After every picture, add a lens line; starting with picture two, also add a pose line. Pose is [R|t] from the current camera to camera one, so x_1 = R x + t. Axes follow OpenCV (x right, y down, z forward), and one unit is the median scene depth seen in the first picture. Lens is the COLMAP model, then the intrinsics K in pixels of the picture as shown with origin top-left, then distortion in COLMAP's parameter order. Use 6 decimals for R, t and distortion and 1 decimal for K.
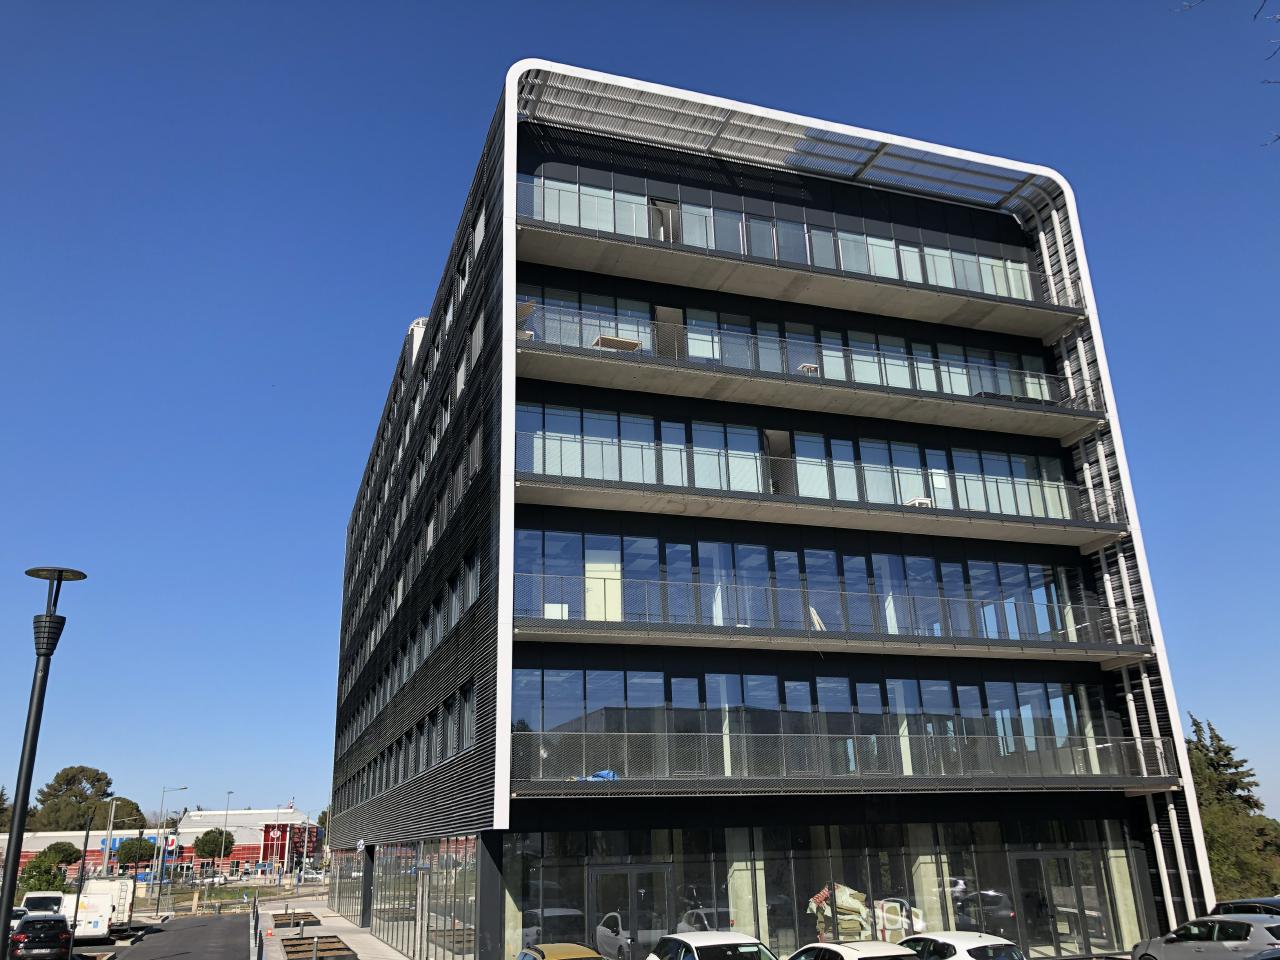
lens RADIAL K [[1052.0, 0, 640.0], [0, 1052.0, 480.0], [0, 0, 1]] dist [0.000221, -0.001097]
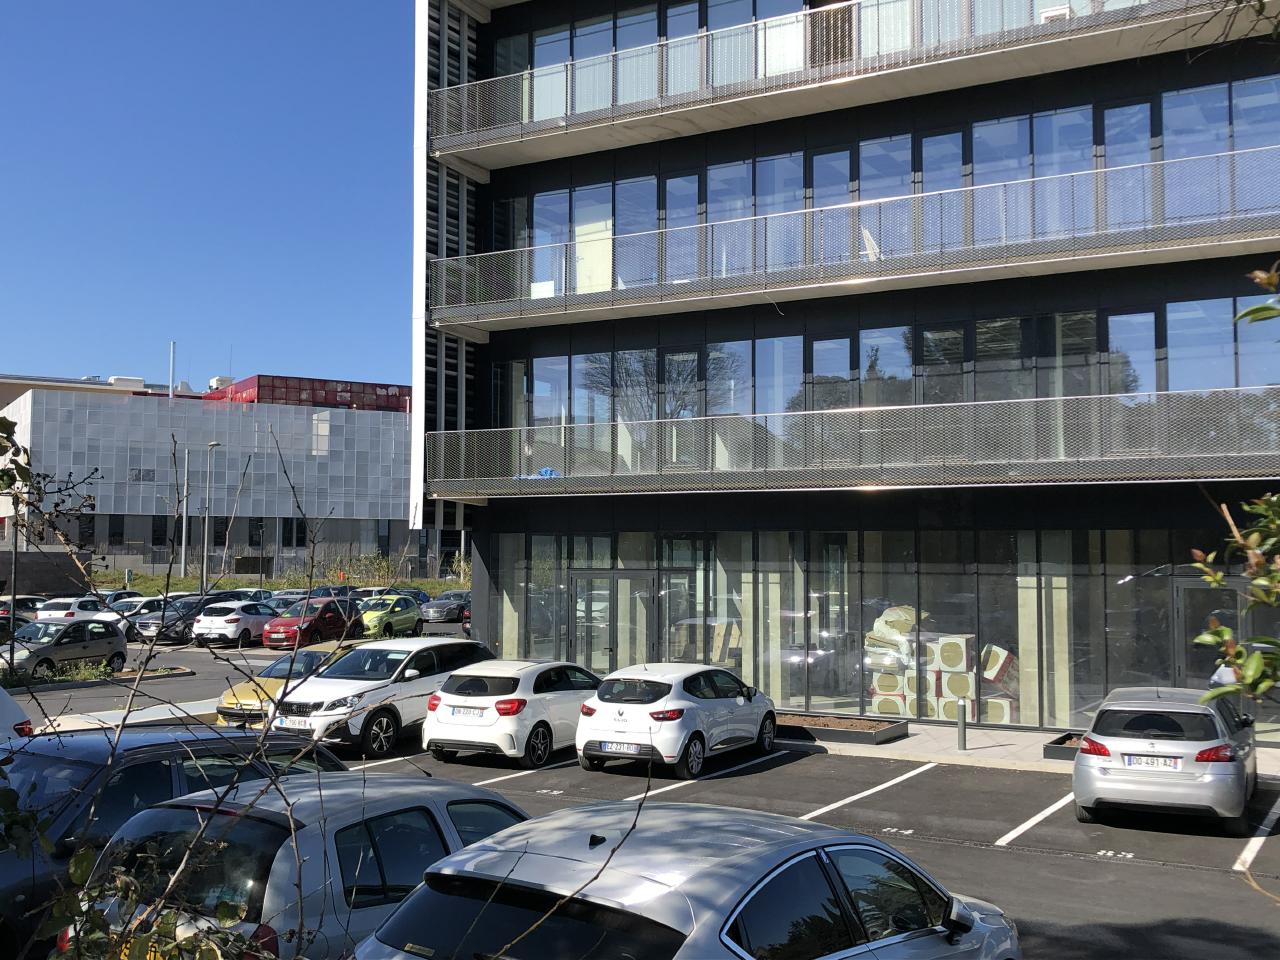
lens RADIAL K [[1370.7, 0, 640.0], [0, 1370.7, 480.0], [0, 0, 1]] dist [0.160303, -0.004251]
pose [[0.649425, -0.007793, -0.760385, 0.775874], [0.233150, 0.953827, 0.189352, 0.073346], [0.723801, -0.300254, 0.621257, 0.290844]]
